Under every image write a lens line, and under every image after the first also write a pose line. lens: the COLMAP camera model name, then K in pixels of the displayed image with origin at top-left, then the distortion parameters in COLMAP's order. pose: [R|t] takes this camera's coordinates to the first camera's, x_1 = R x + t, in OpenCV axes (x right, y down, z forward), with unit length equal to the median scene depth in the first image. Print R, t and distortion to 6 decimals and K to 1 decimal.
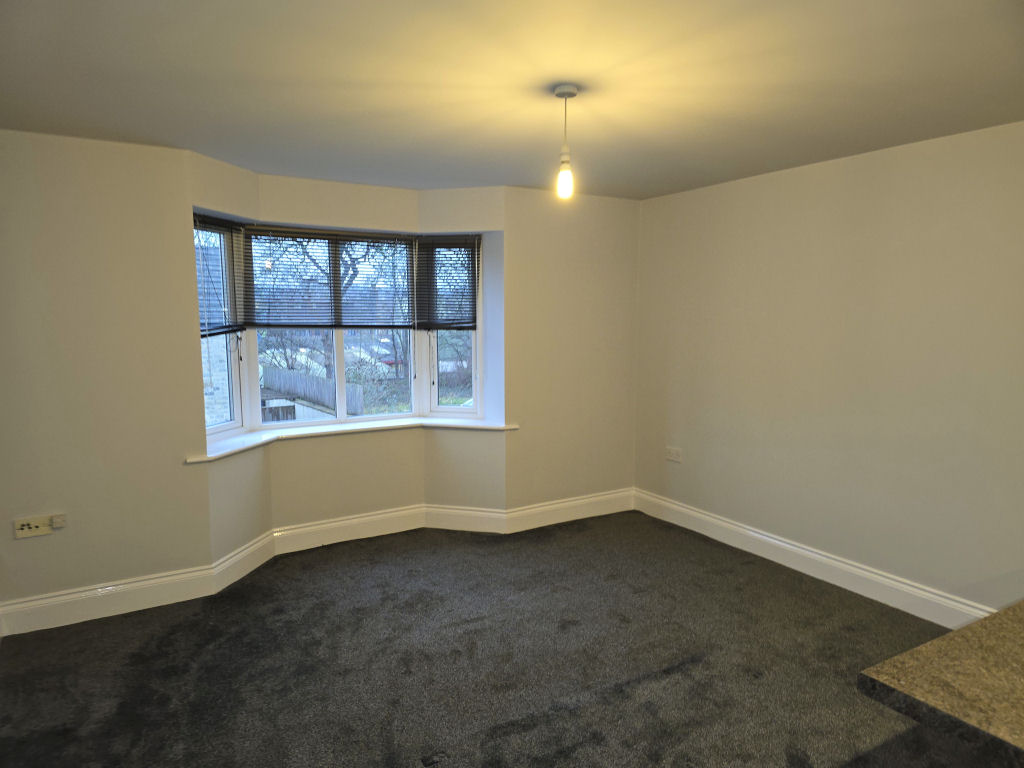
lens RADIAL K [[684.4, 0, 516.9], [0, 684.4, 389.4], [0, 0, 1]] dist [0.058309, -0.036925]
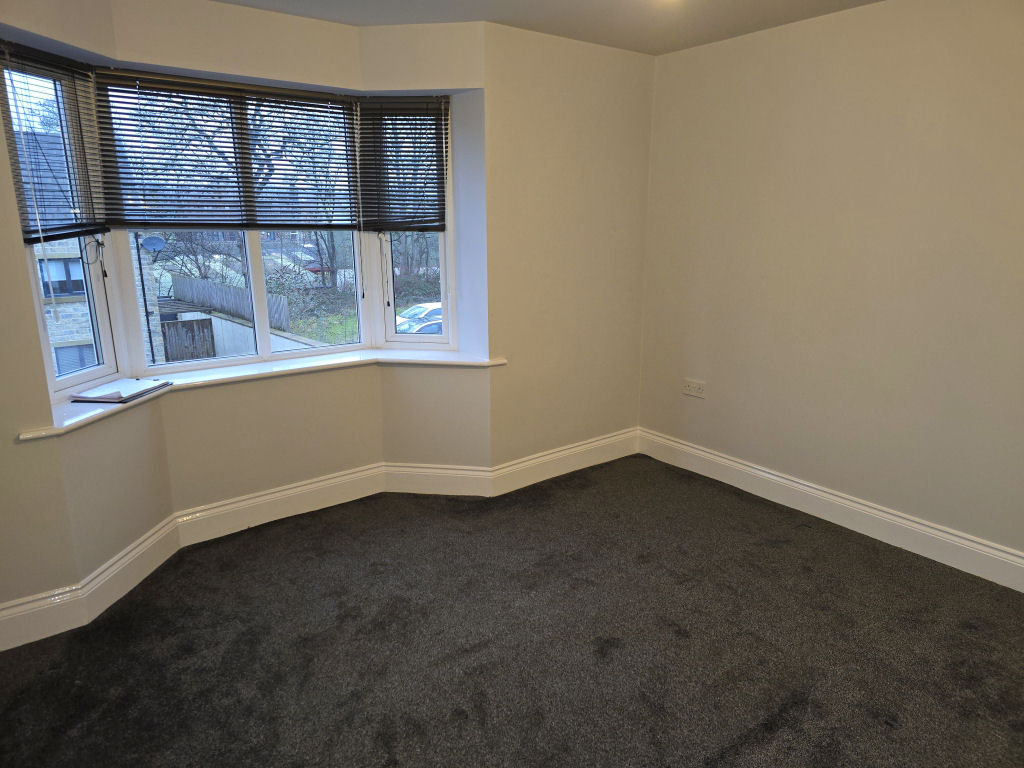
lens RADIAL K [[685.9, 0, 522.8], [0, 685.9, 377.5], [0, 0, 1]] dist [0.052588, -0.039123]
pose [[0.994192, -0.025969, 0.104440, -0.065568], [0.013387, 0.992755, 0.119408, -0.019495], [-0.106784, -0.117316, 0.987337, 0.267103]]
